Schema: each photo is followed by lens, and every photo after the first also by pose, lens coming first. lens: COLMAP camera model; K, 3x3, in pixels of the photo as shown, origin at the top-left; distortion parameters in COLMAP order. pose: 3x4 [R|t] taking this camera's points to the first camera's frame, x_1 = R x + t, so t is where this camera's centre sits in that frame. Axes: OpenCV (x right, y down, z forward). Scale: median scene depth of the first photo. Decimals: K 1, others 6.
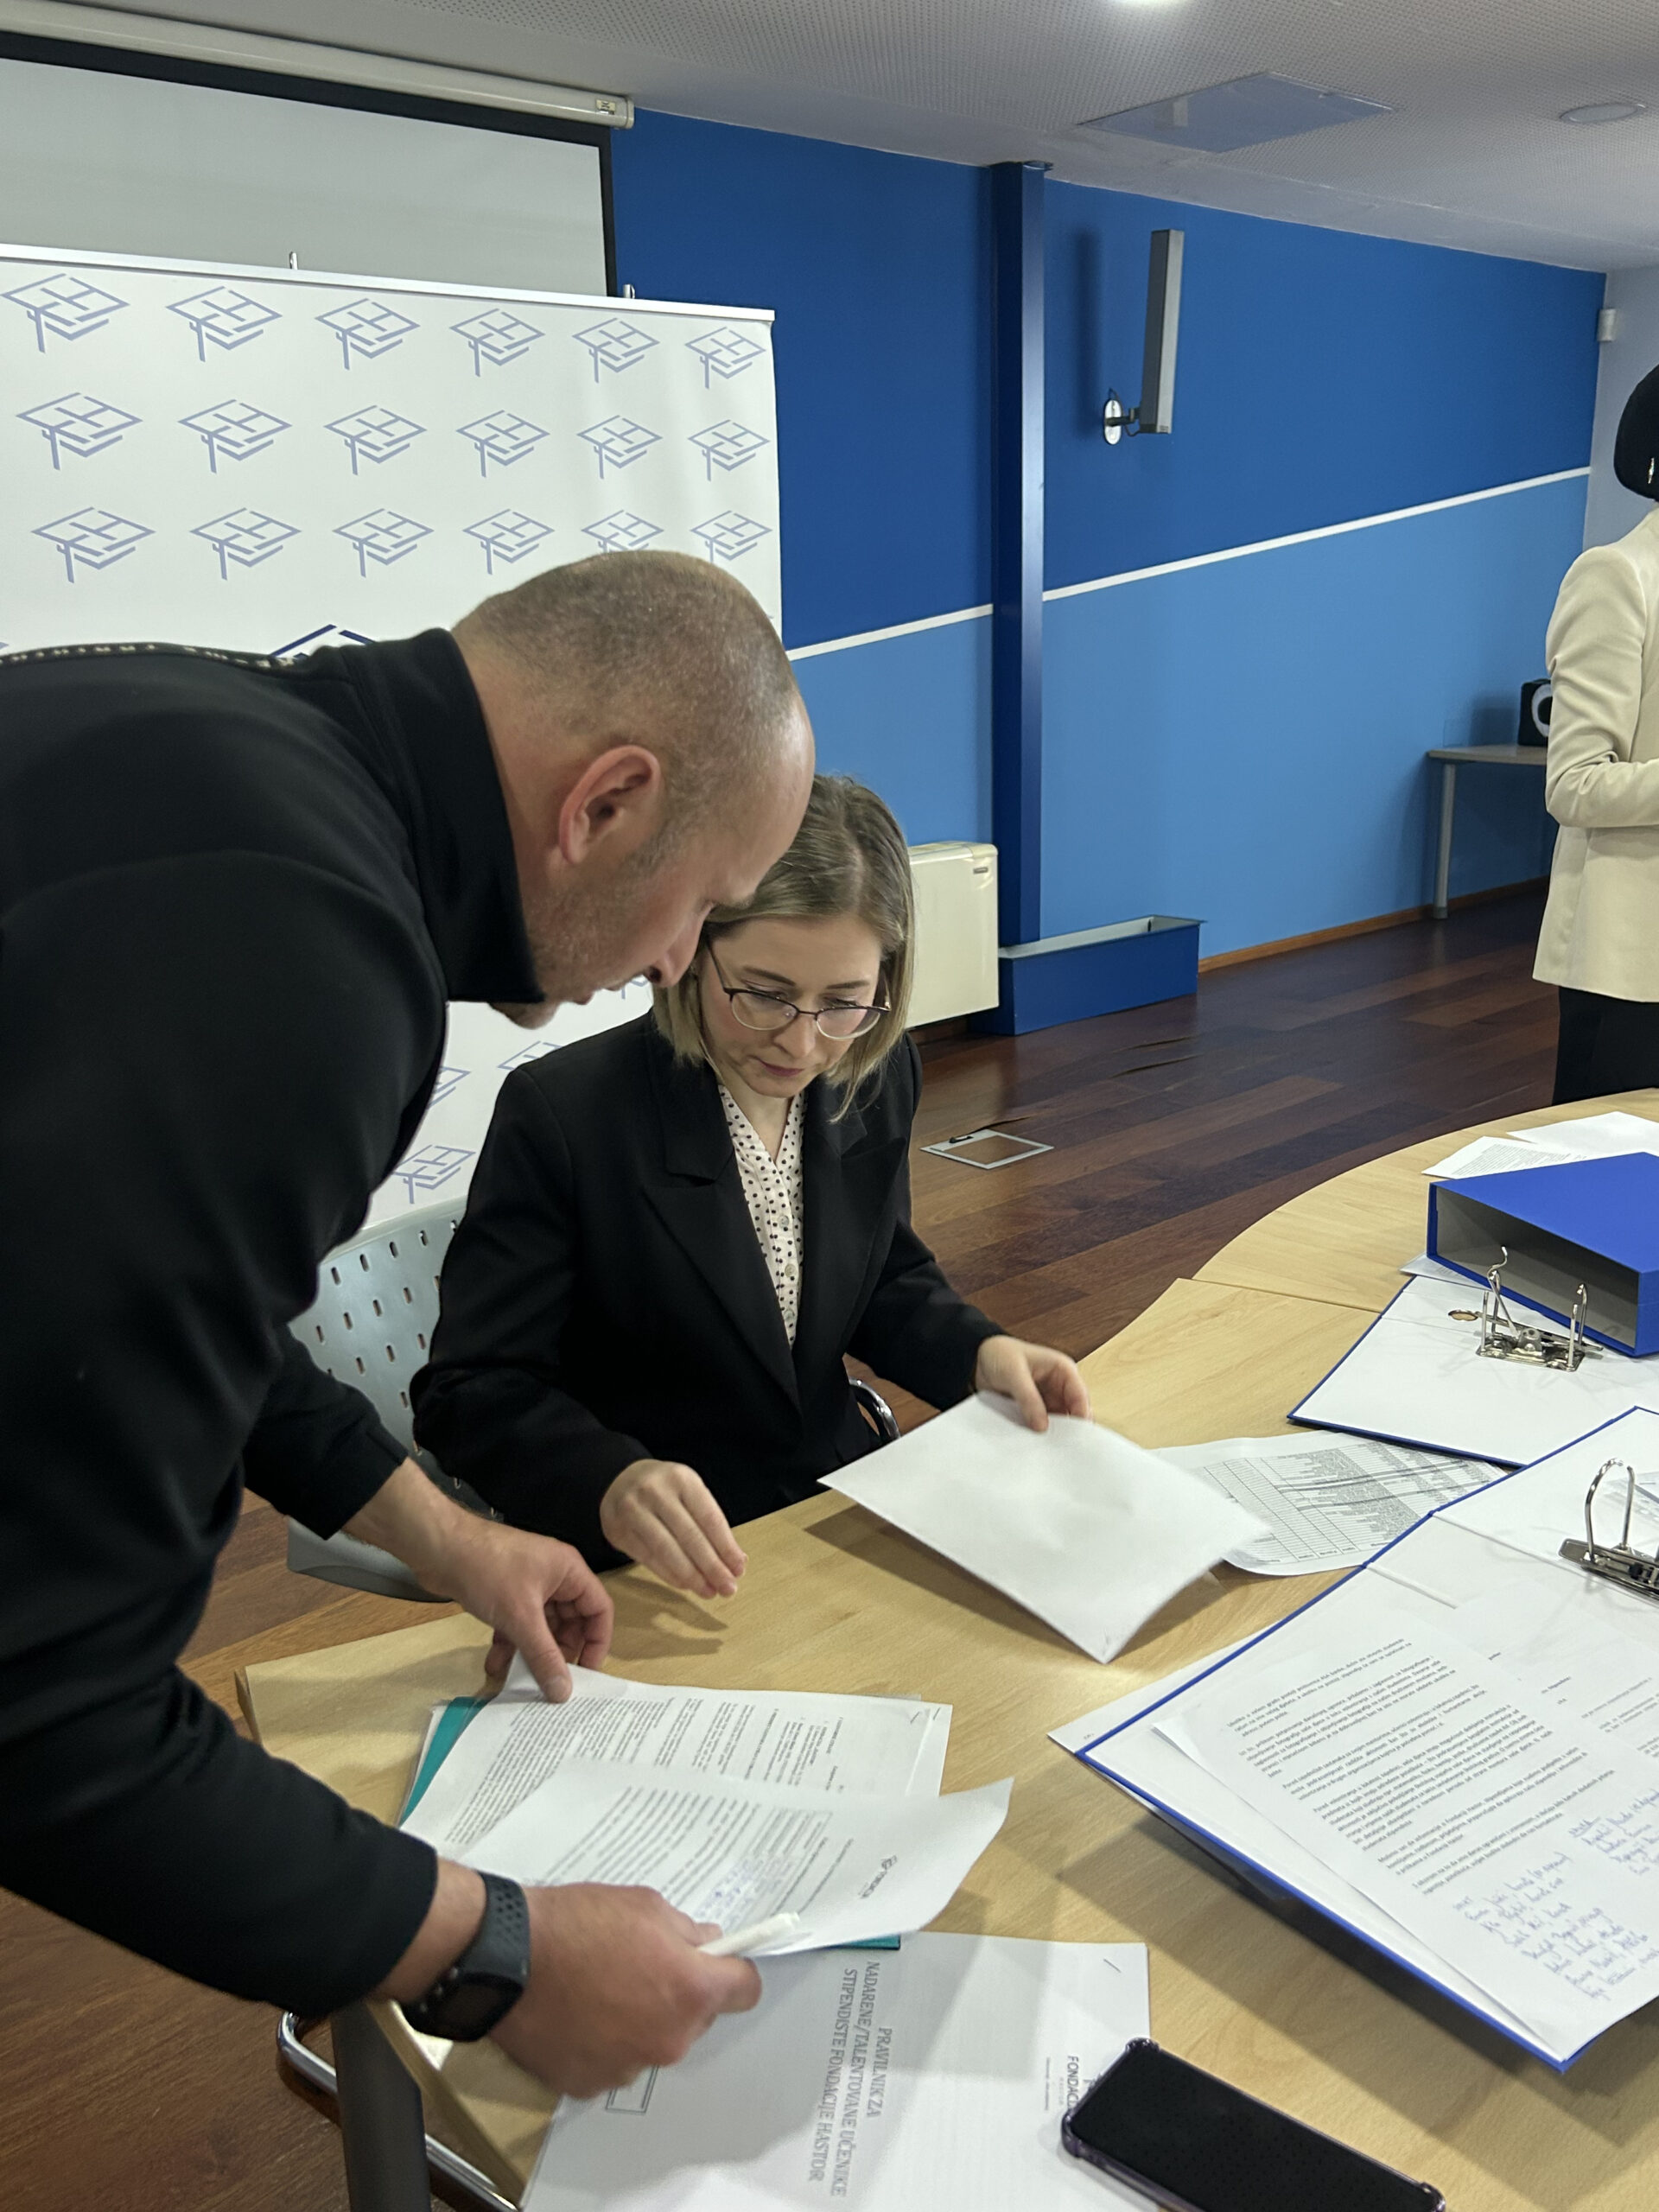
lens RADIAL K [[1796.5, 0, 825.3], [0, 1796.5, 1099.2], [0, 0, 1]] dist [0.008719, -0.003707]
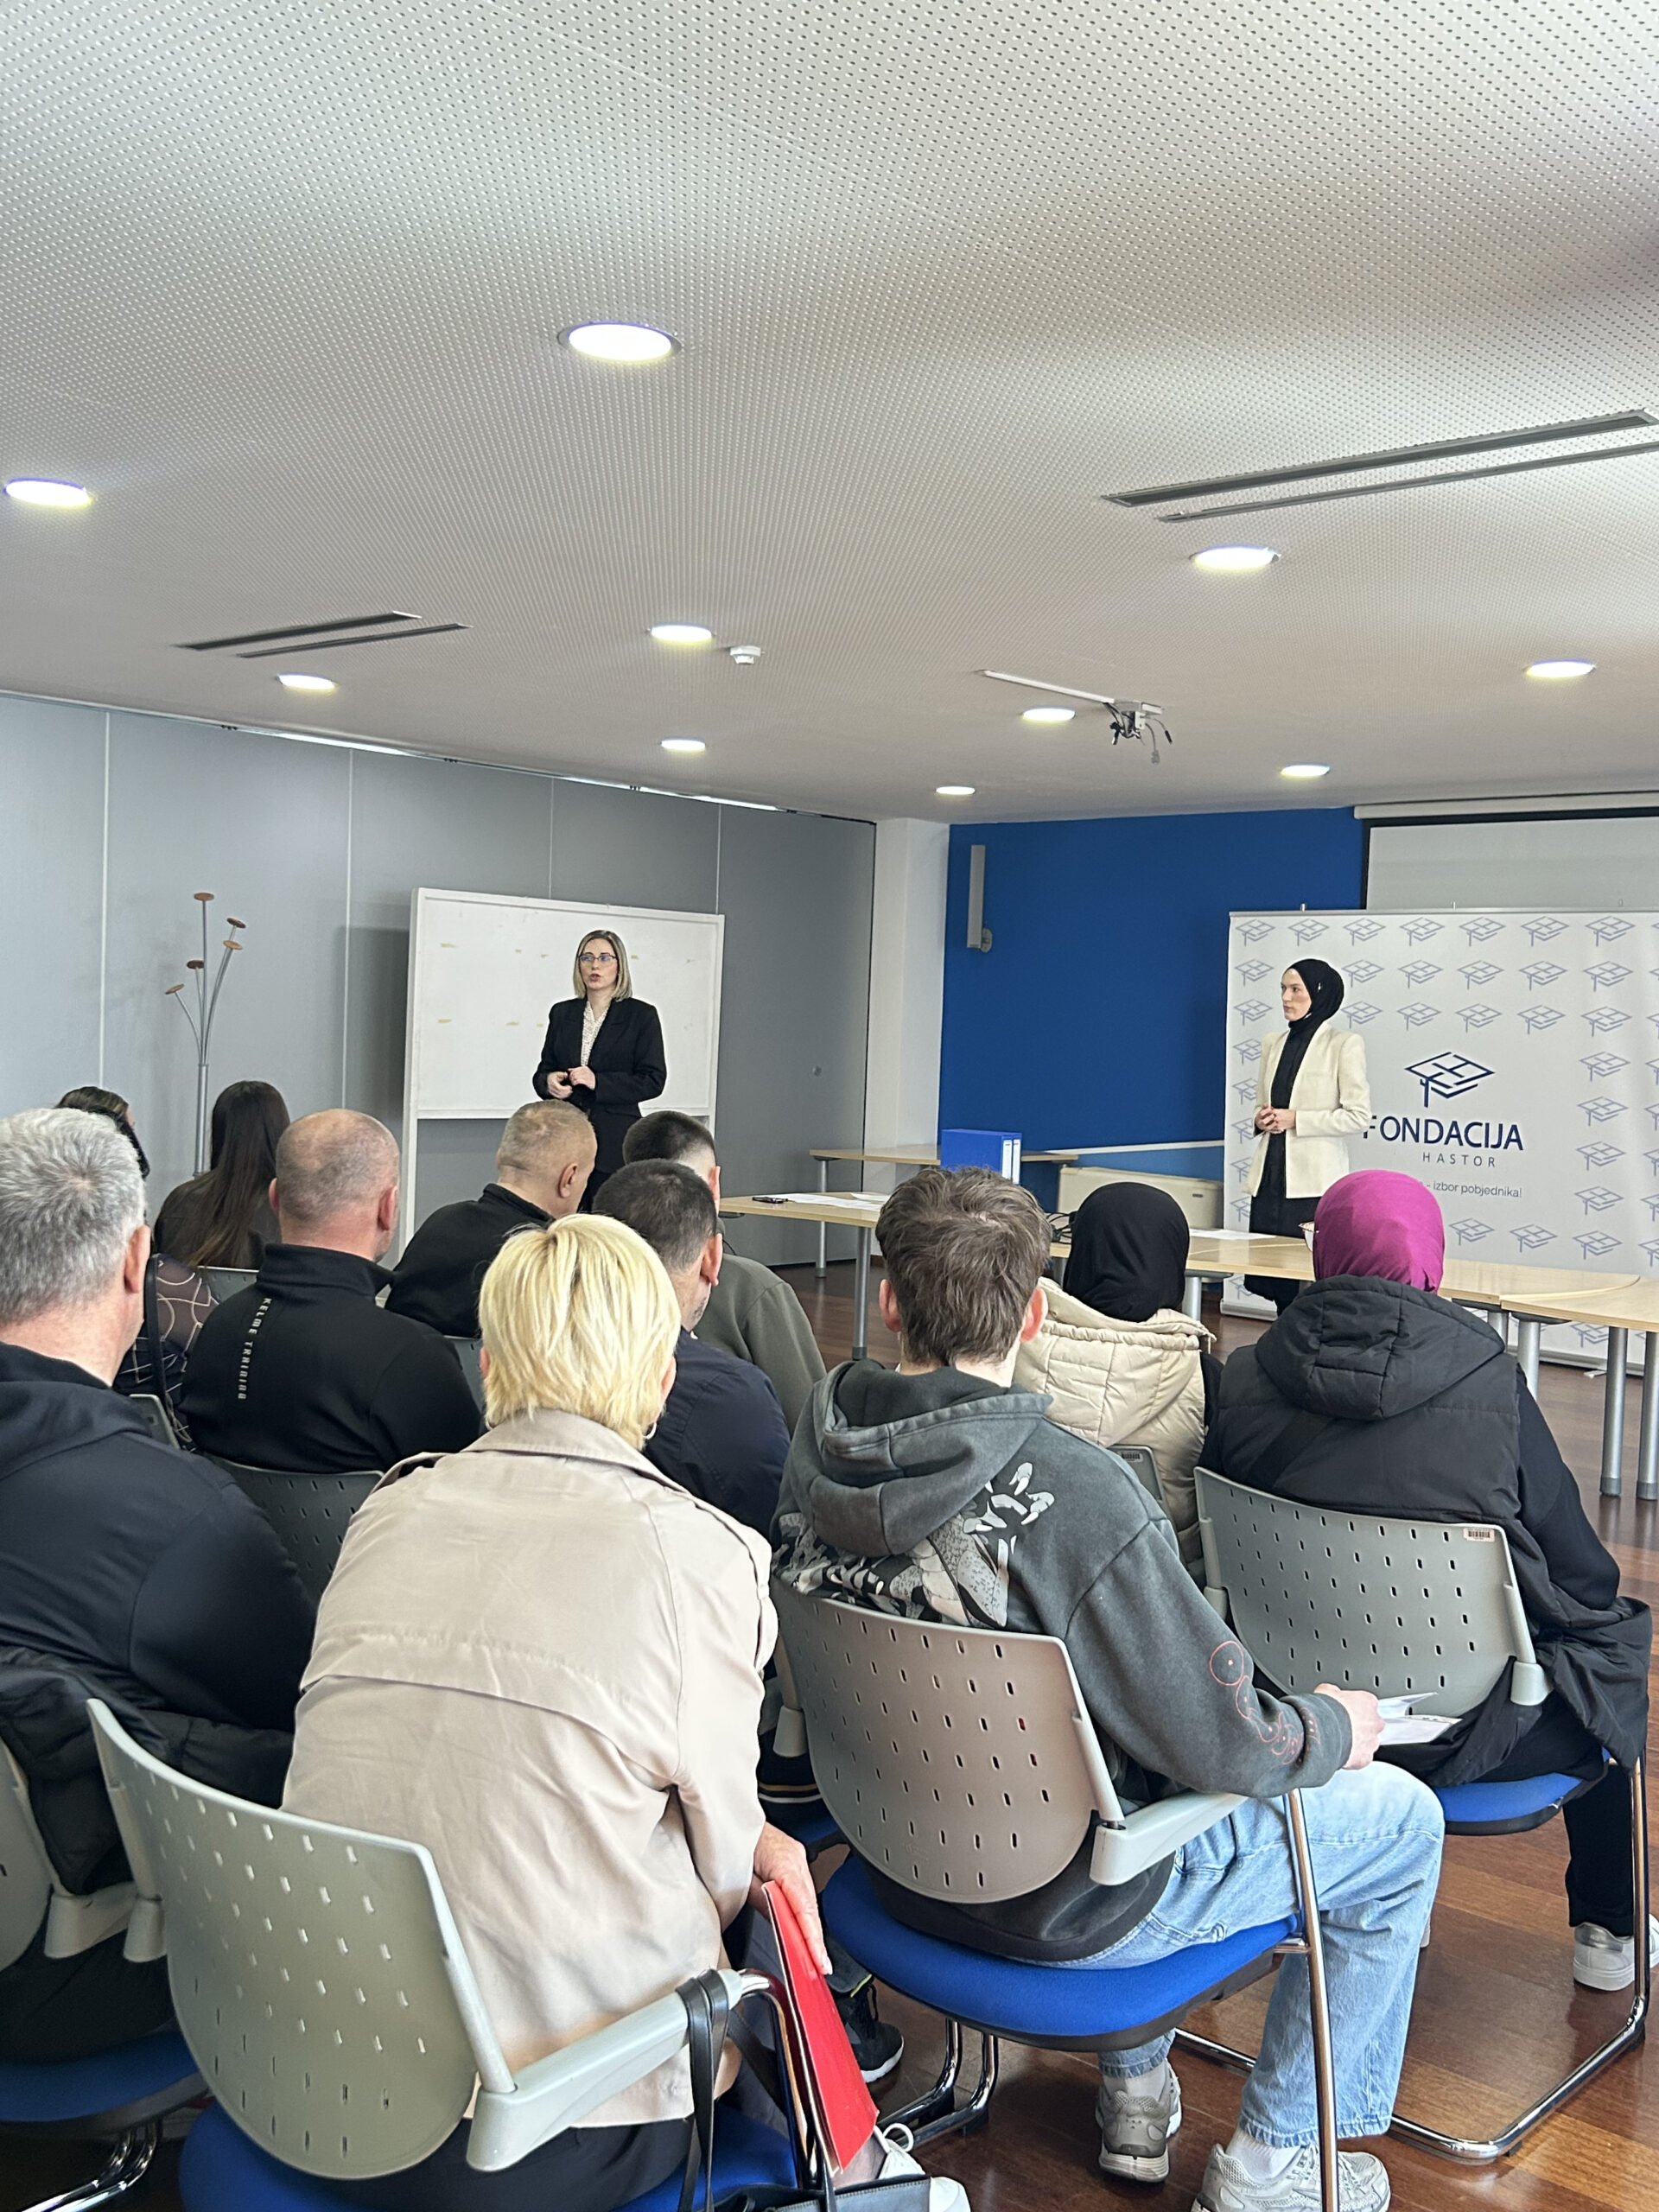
lens RADIAL K [[2118.2, 0, 829.5], [0, 2118.2, 1106.0], [0, 0, 1]] dist [0.125258, -0.341247]
pose [[0.149412, 0.062491, -0.986798, 2.148437], [-0.322697, 0.946437, 0.011075, 0.021524], [0.934635, 0.316782, 0.161574, -0.135080]]
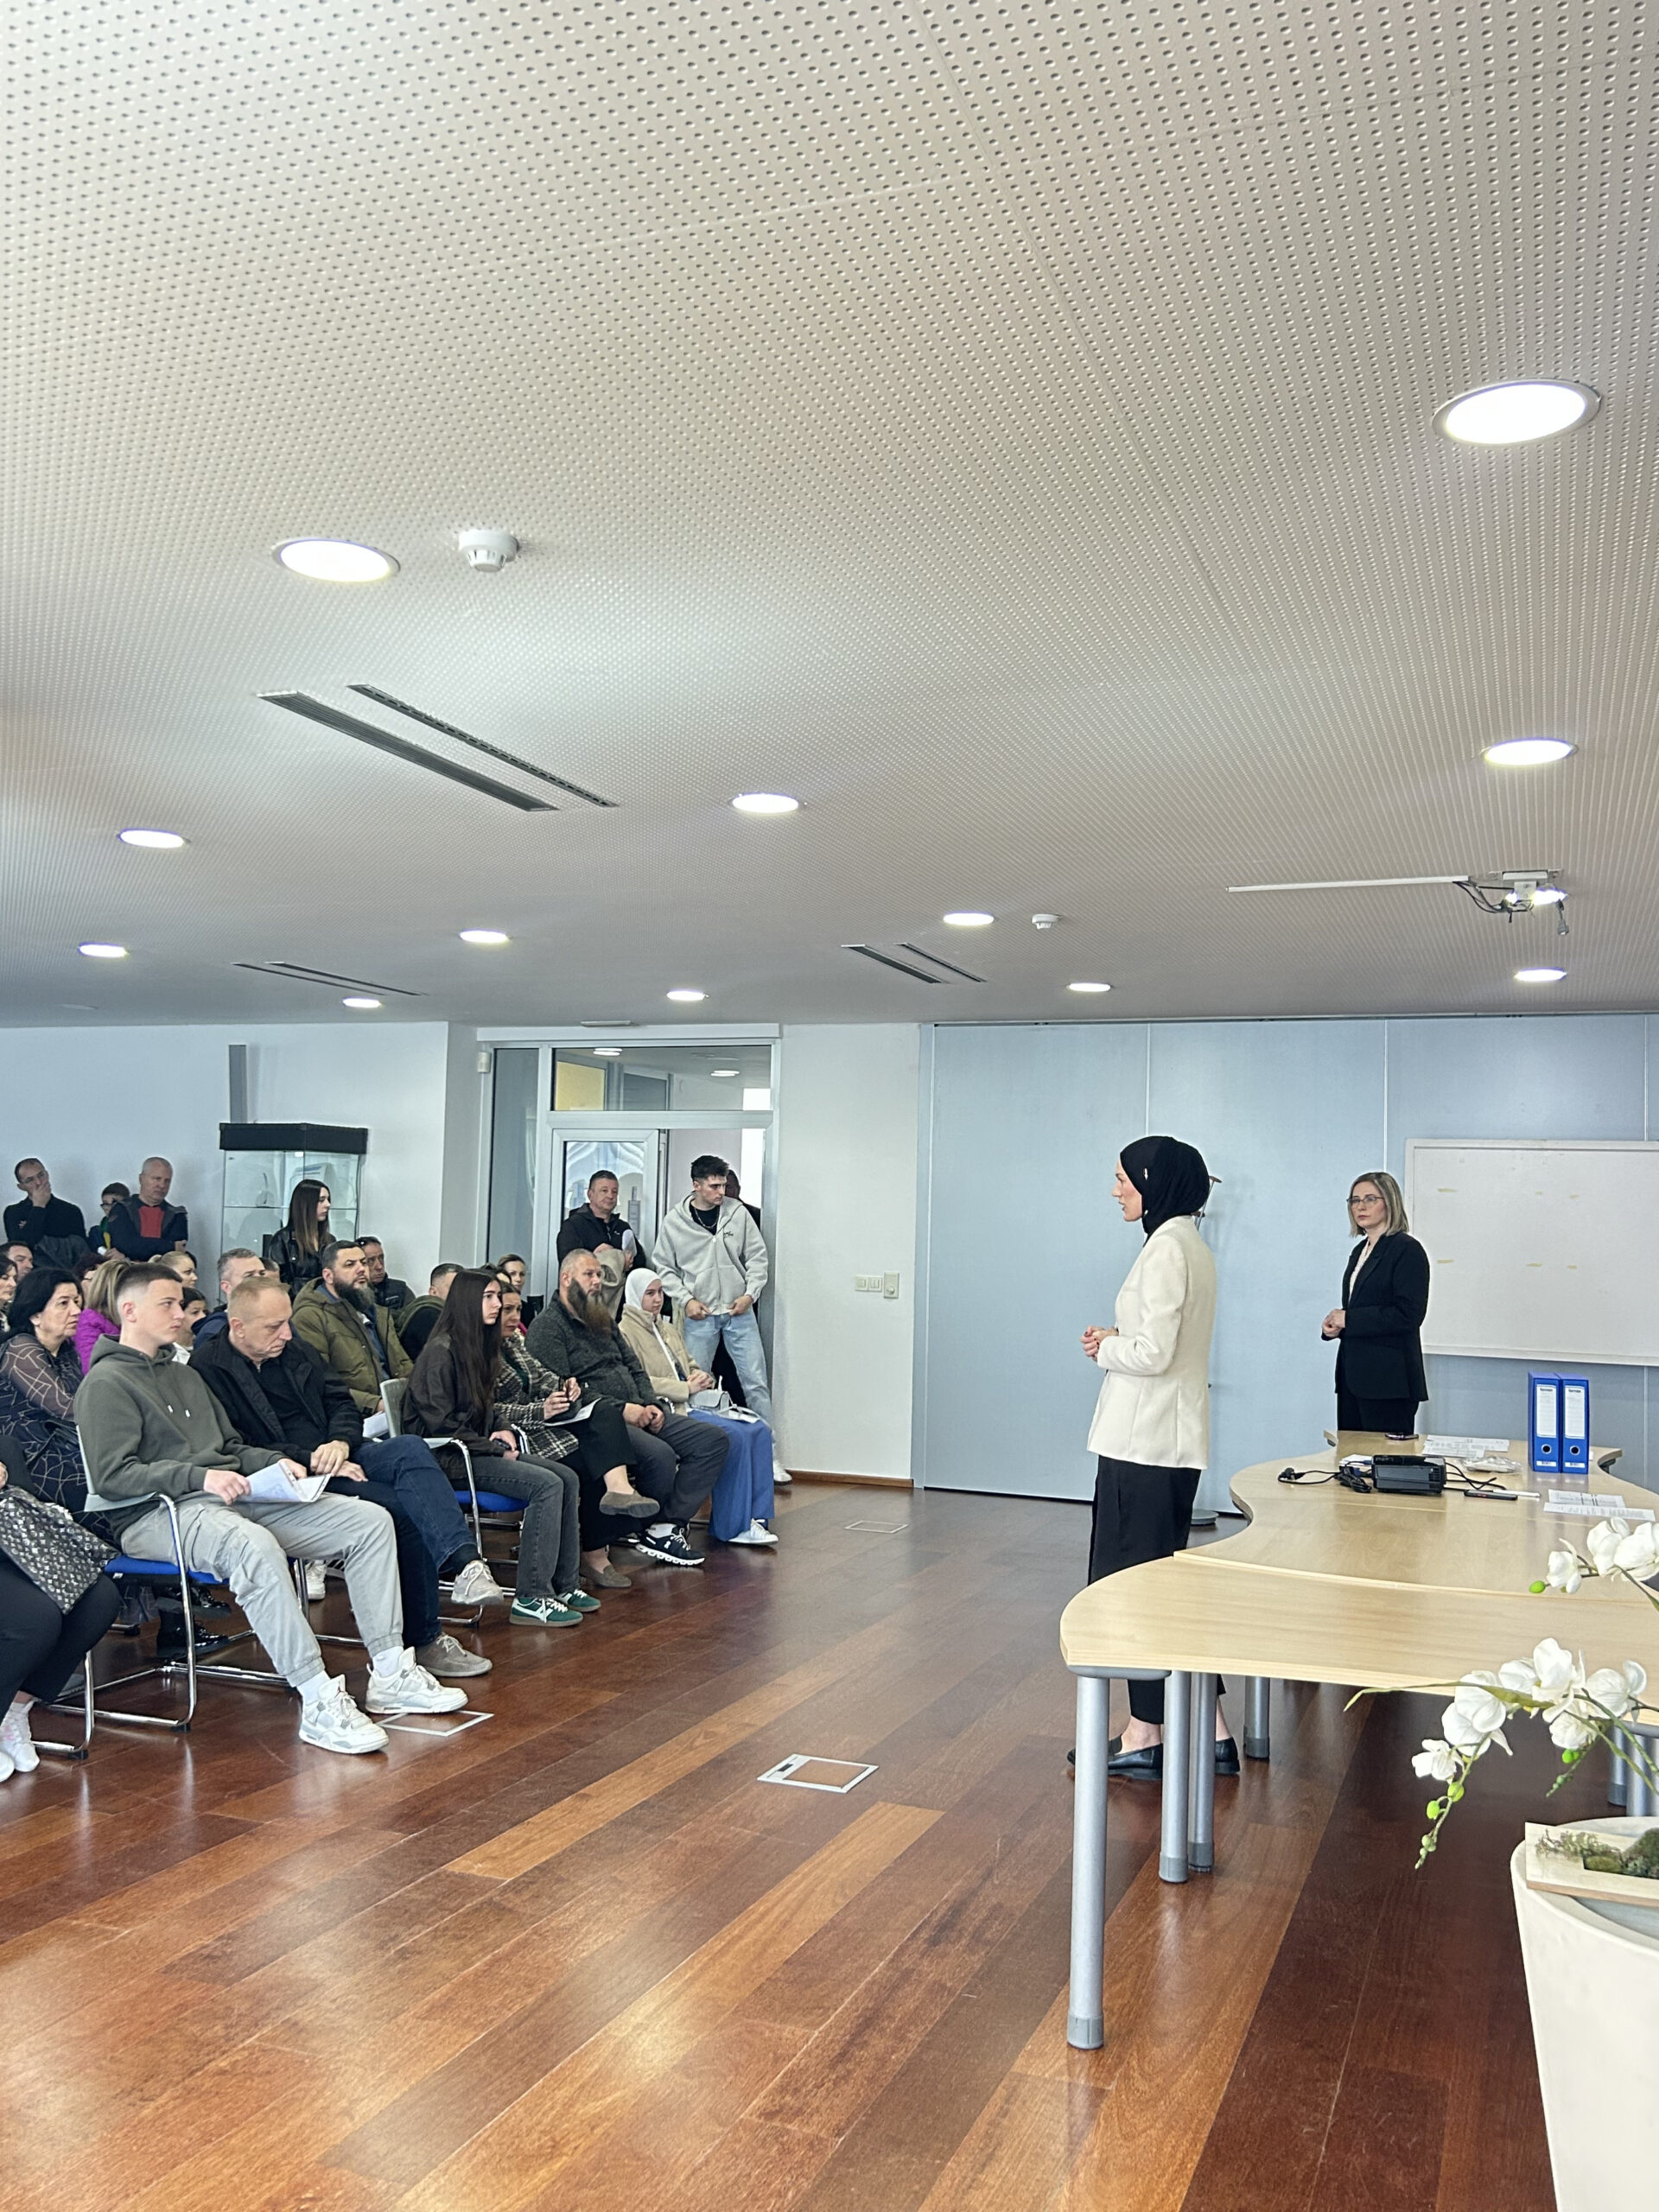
lens RADIAL K [[1847.3, 0, 829.5], [0, 1847.3, 1106.0], [0, 0, 1]] dist [0.000978, 0.000185]
pose [[-0.877910, -0.049908, -0.476218, 1.391724], [-0.159061, 0.968472, 0.191732, -0.423611], [0.451635, 0.244071, -0.858170, 1.427533]]
